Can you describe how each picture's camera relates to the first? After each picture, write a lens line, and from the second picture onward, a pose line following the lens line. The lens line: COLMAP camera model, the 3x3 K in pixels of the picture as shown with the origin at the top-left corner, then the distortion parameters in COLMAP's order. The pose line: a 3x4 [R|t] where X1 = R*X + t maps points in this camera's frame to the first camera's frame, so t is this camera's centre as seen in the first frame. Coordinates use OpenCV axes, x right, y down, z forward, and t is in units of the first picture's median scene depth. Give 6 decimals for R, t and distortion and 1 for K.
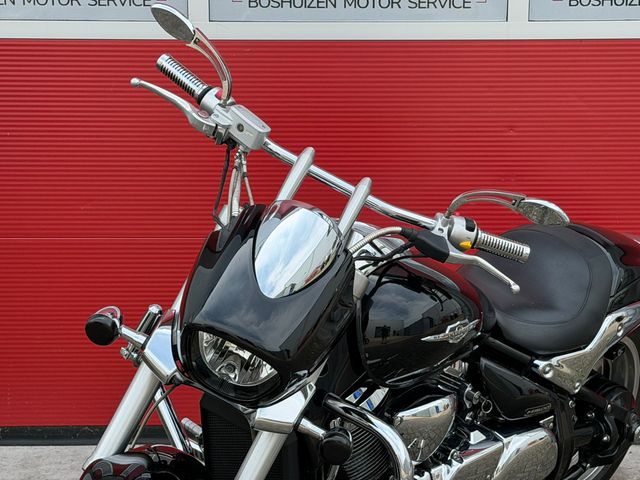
lens RADIAL K [[1387.4, 0, 324.1], [0, 1387.4, 256.0], [0, 0, 1]] dist [0.090633, 0.335254]
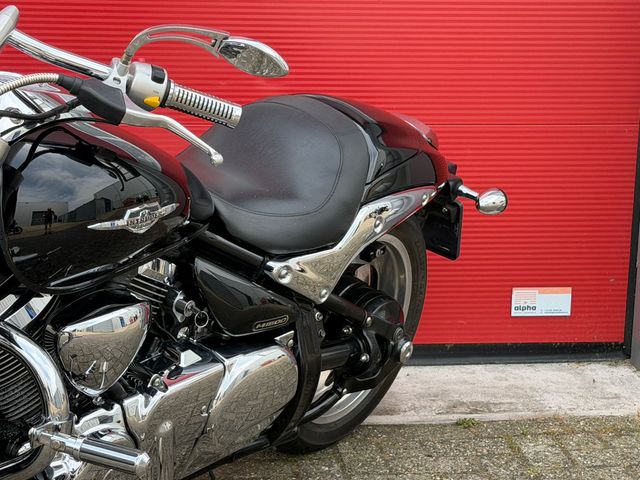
lens RADIAL K [[1381.7, 0, 319.5], [0, 1381.7, 255.7], [0, 0, 1]] dist [0.117706, 0.144997]
pose [[0.993704, -0.006904, 0.111824, 0.098230], [0.001412, 0.998792, 0.049126, 0.035011], [-0.112028, -0.048659, 0.992513, 0.226398]]
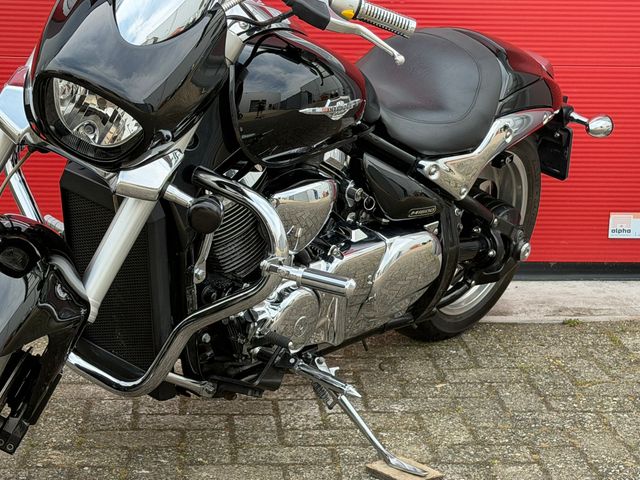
lens RADIAL K [[1387.4, 0, 324.1], [0, 1387.4, 256.0], [0, 0, 1]] dist [0.090633, 0.335254]
pose [[0.997079, 0.006405, 0.076106, 0.014674], [-0.010536, 0.998485, 0.053998, 0.095239], [-0.075645, -0.054642, 0.995637, 0.057505]]
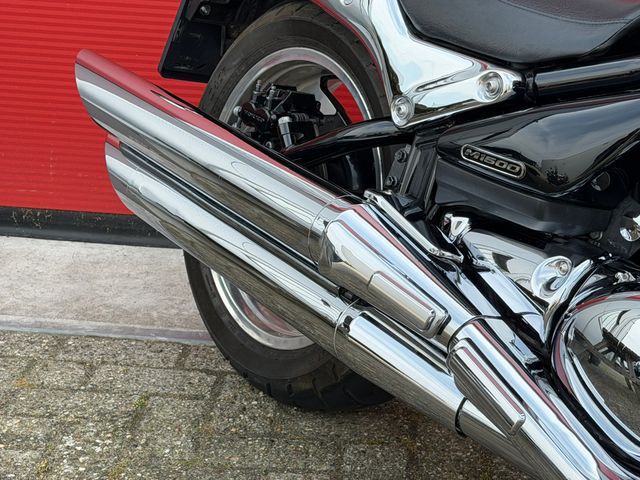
lens RADIAL K [[1381.7, 0, 319.5], [0, 1381.7, 255.7], [0, 0, 1]] dist [0.117706, 0.144997]
pose [[0.995883, 0.067717, -0.060255, -0.092961], [-0.056152, 0.982722, 0.176366, 0.035103], [0.071157, -0.172256, 0.982479, 0.552761]]
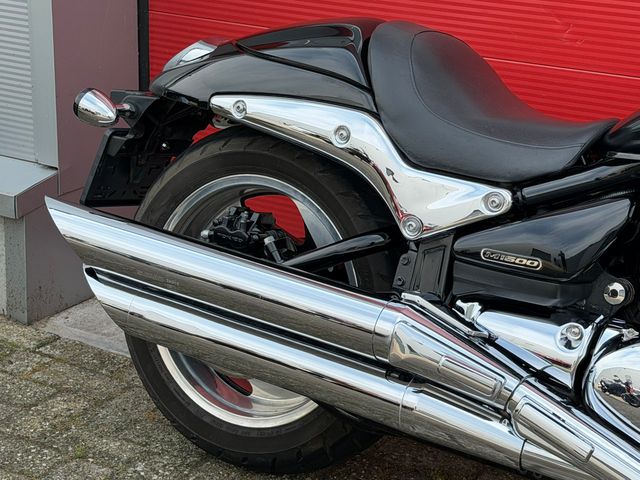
lens RADIAL K [[1387.4, 0, 324.1], [0, 1387.4, 256.0], [0, 0, 1]] dist [0.090633, 0.335254]
pose [[0.950700, -0.077695, 0.300220, -0.353616], [0.030194, 0.986698, 0.159737, -0.025560], [-0.308638, -0.142797, 0.940400, 0.456398]]
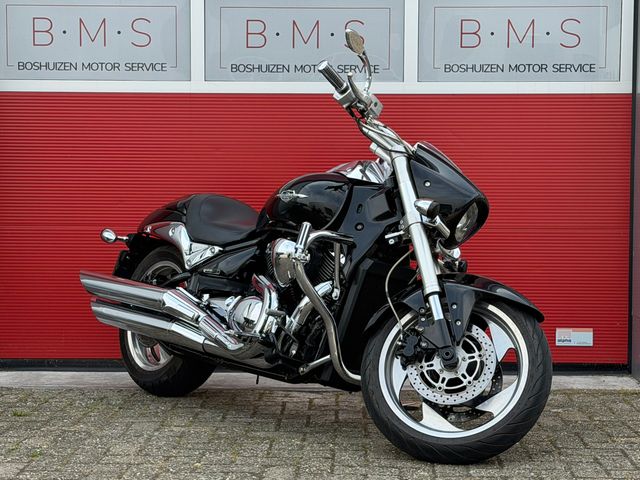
lens RADIAL K [[1387.4, 0, 324.1], [0, 1387.4, 256.0], [0, 0, 1]] dist [0.090633, 0.335254]
pose [[0.999465, 0.006856, -0.031980, 0.130049], [-0.011040, 0.991115, -0.132547, 0.294477], [0.030788, 0.132829, 0.990661, -0.624350]]
